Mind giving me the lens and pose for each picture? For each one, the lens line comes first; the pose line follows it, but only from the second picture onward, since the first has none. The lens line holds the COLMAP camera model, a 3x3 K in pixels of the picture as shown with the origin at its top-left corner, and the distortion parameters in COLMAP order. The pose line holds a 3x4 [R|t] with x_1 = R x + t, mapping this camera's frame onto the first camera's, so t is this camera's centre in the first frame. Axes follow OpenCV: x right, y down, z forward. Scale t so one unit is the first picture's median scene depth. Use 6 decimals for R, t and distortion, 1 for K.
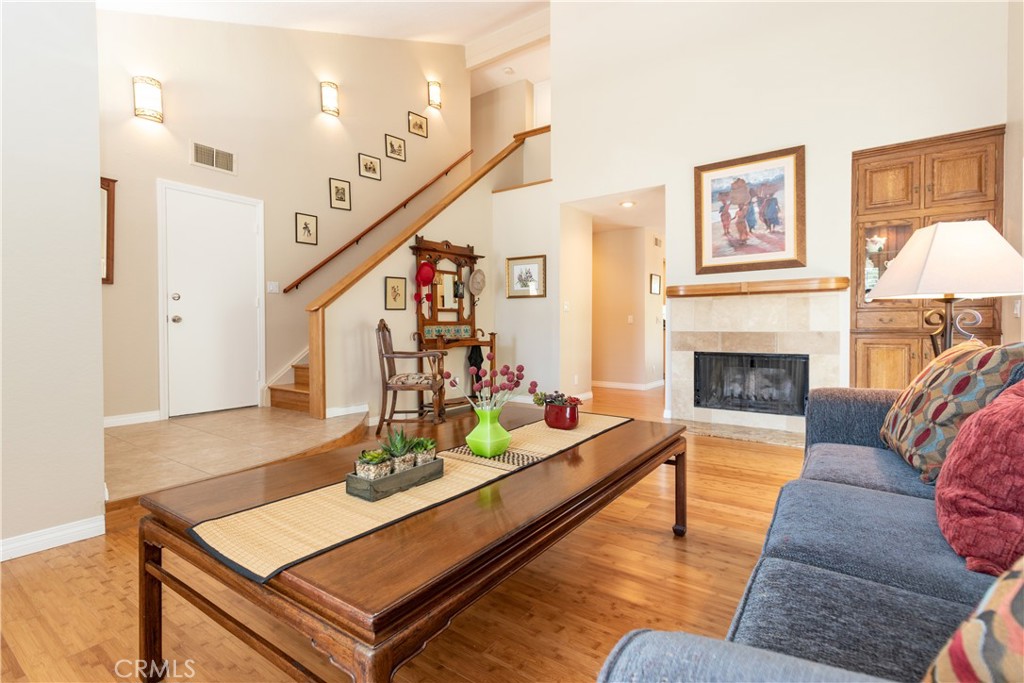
lens RADIAL K [[481.3, 0, 507.8], [0, 481.3, 336.8], [0, 0, 1]] dist [0.011119, -0.005021]
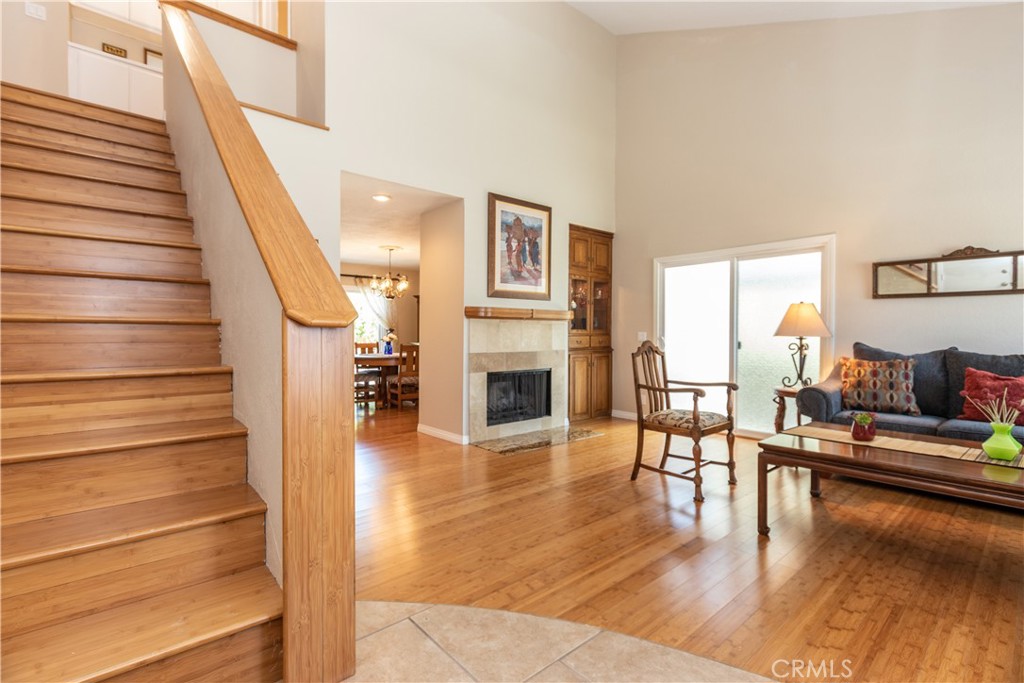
lens RADIAL K [[481.3, 0, 510.4], [0, 481.3, 339.3], [0, 0, 1]] dist [0.011119, -0.005021]
pose [[0.222983, -0.009359, 0.974777, -0.620681], [0.014028, 0.999881, 0.006391, -0.047124], [-0.974721, 0.012249, 0.223088, 0.755297]]
